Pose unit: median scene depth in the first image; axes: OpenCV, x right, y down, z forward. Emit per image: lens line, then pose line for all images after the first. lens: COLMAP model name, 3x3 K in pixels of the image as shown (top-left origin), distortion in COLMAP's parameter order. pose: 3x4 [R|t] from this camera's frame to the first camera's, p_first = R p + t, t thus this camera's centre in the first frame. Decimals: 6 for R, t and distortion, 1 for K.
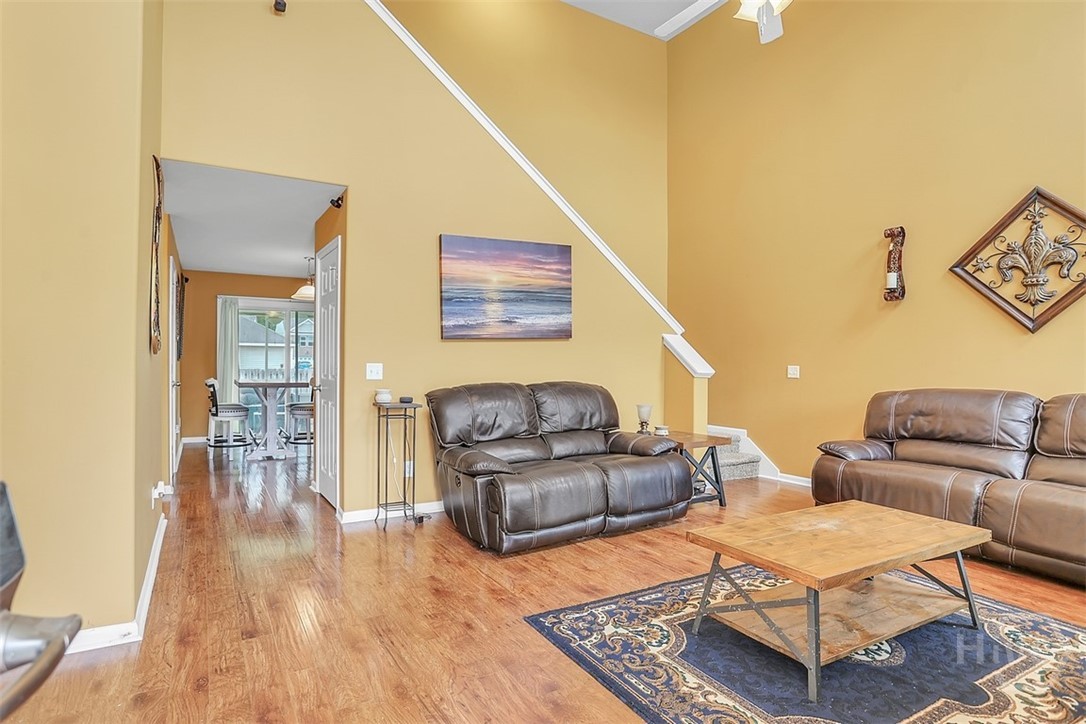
lens RADIAL K [[555.5, 0, 522.4], [0, 555.5, 356.1], [0, 0, 1]] dist [-0.058625, 0.028883]
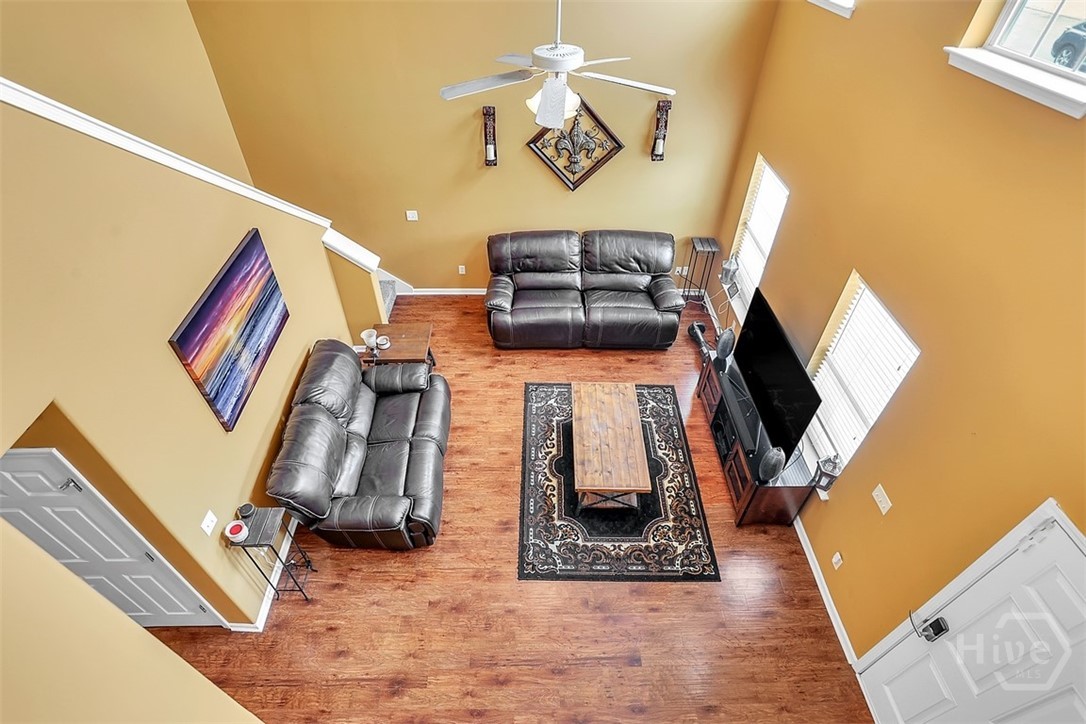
lens RADIAL K [[546.5, 0, 531.1], [0, 546.5, 335.1], [0, 0, 1]] dist [-0.030588, 0.000215]
pose [[0.494321, -0.566288, 0.659518, -0.410159], [-0.008220, 0.755616, 0.654963, -0.751409], [-0.869241, -0.329183, 0.368862, 0.355447]]
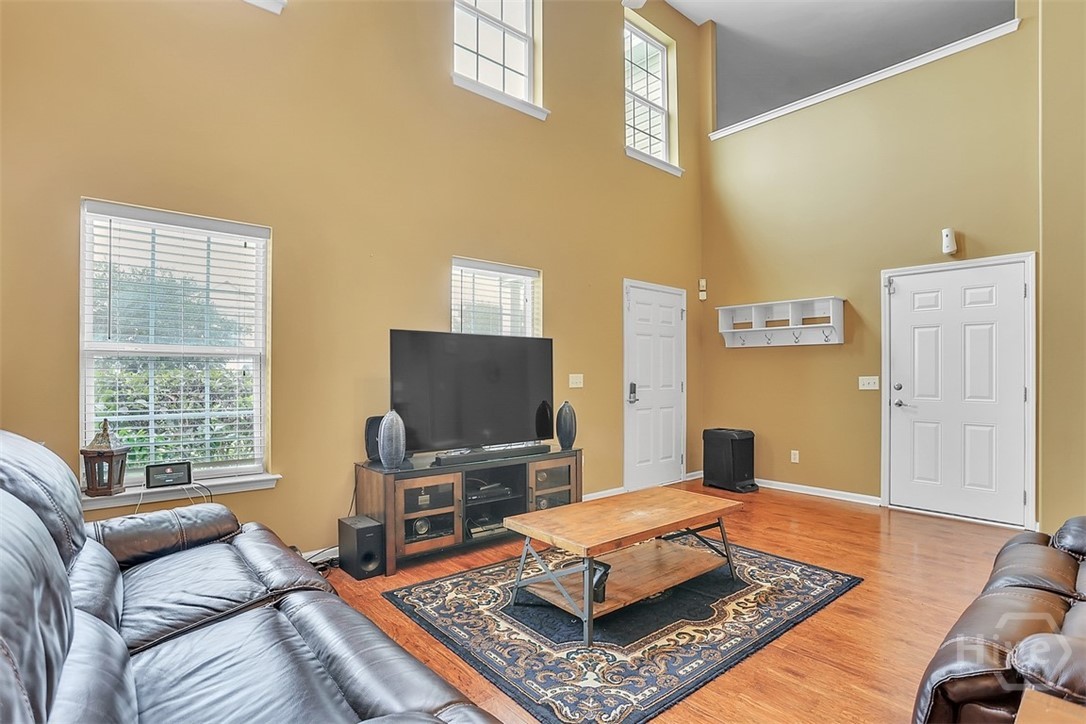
lens RADIAL K [[533.3, 0, 546.0], [0, 533.3, 360.0], [0, 0, 1]] dist [-0.062564, 0.027111]
pose [[-0.982452, -0.015974, -0.185828, 0.581056], [-0.008780, 0.999182, -0.039472, 0.014988], [0.186306, -0.037147, -0.981789, 1.254318]]
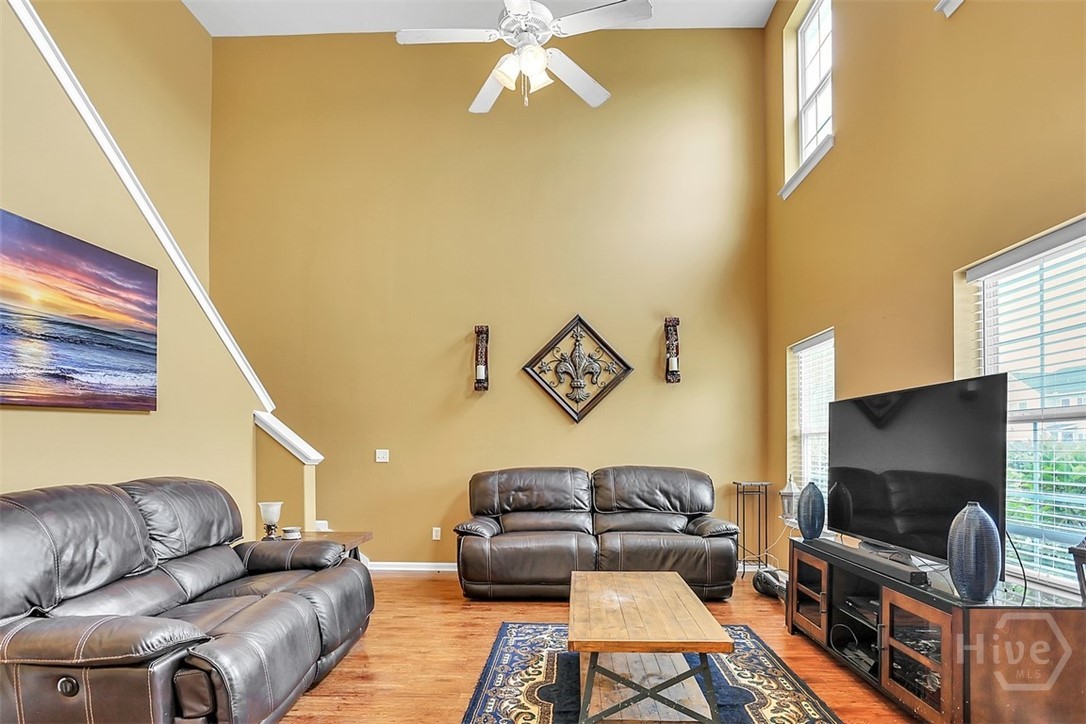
lens RADIAL K [[562.8, 0, 541.7], [0, 562.8, 442.1], [0, 0, 1]] dist [-0.060846, 0.030881]
pose [[0.525482, 0.000404, 0.850804, -0.275827], [-0.004937, 0.999985, 0.002575, 0.000999], [-0.850790, -0.005553, 0.525476, 0.329768]]
